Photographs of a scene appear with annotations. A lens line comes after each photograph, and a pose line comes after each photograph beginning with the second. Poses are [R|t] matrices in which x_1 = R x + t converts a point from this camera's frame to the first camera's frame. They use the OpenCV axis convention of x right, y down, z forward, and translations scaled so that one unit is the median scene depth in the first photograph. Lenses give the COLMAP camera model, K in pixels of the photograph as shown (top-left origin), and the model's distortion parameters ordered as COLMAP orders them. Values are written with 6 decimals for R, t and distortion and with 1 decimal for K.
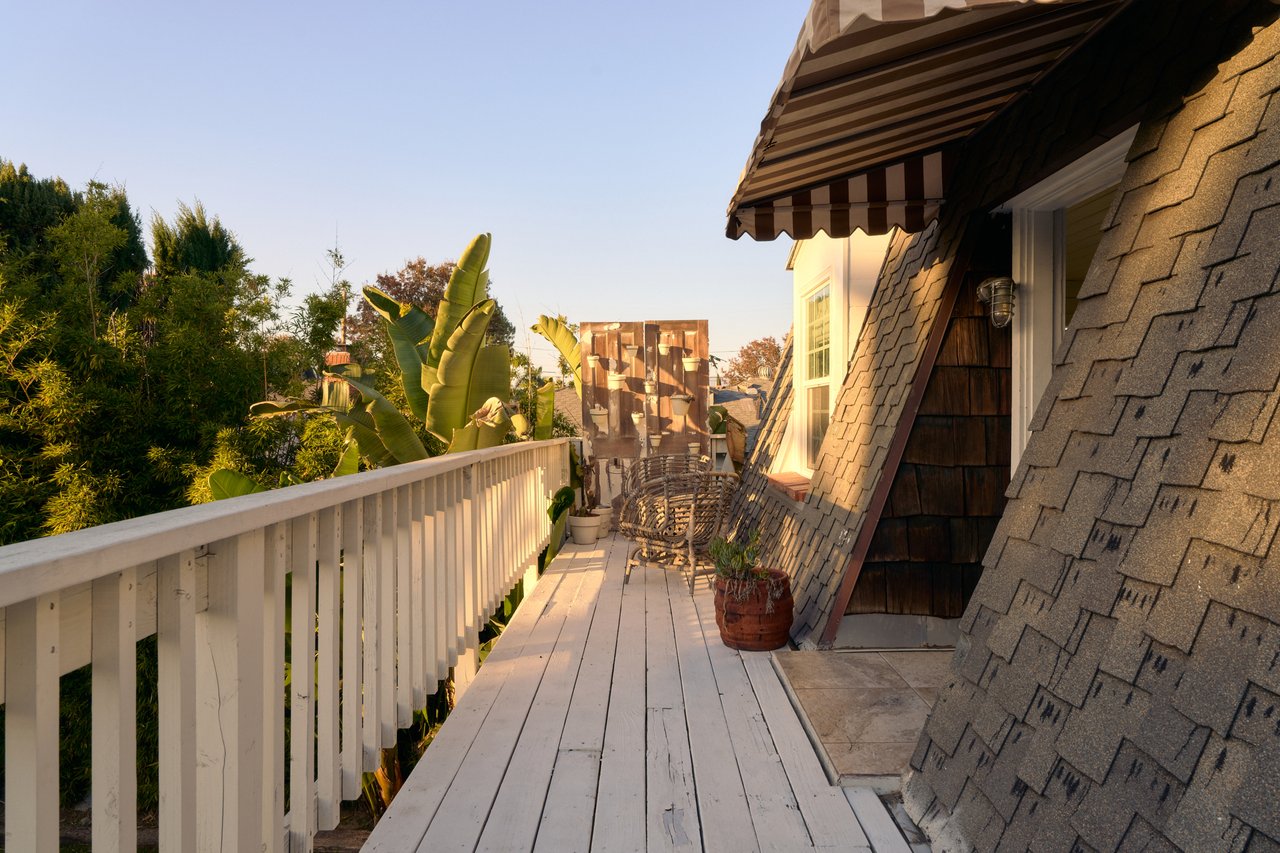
lens RADIAL K [[1112.1, 0, 640.0], [0, 1112.1, 426.5], [0, 0, 1]] dist [-0.004823, 0.008705]
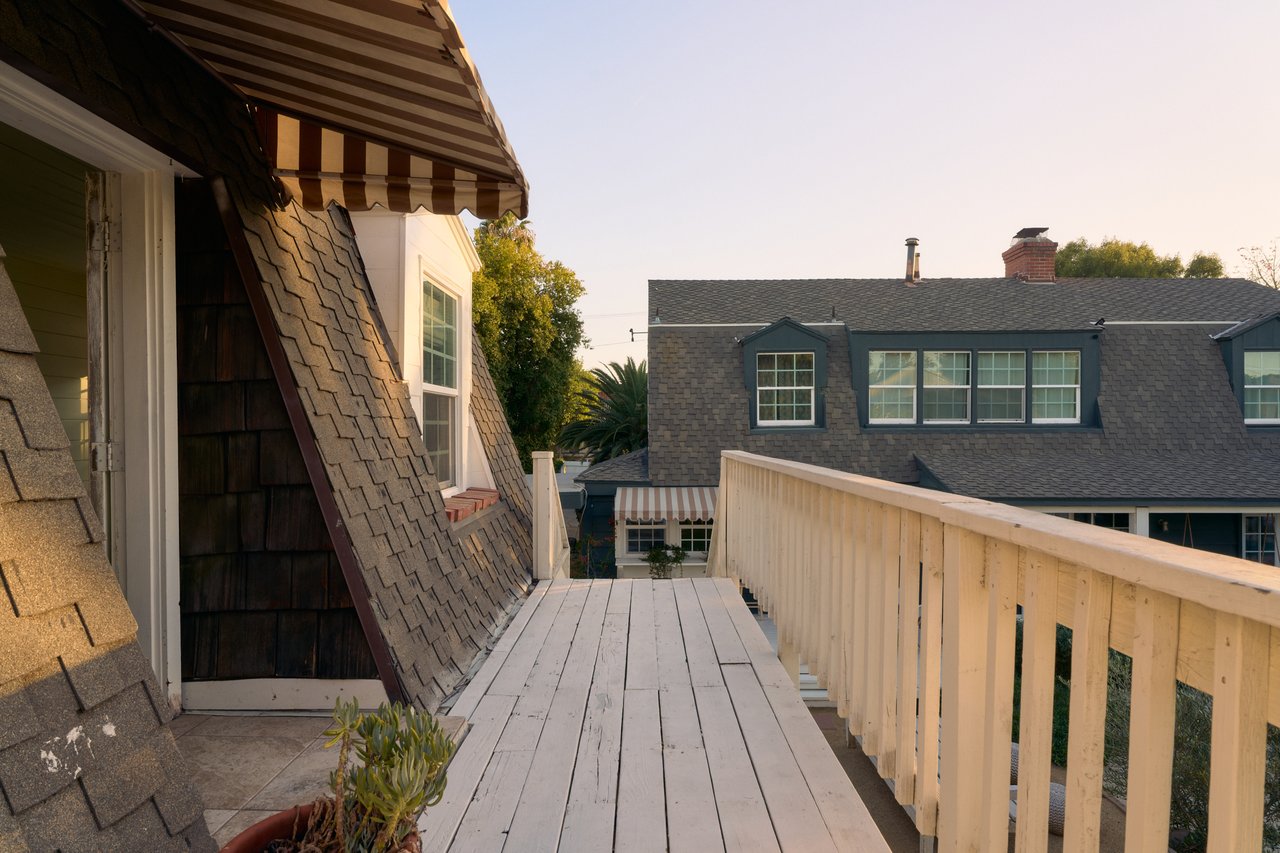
lens RADIAL K [[1112.1, 0, 640.0], [0, 1112.1, 426.5], [0, 0, 1]] dist [-0.004823, 0.008705]
pose [[-0.999945, -0.003775, -0.009773, -0.001223], [-0.003946, 0.999839, 0.017516, -0.034115], [0.009706, 0.017553, -0.999799, 2.139446]]
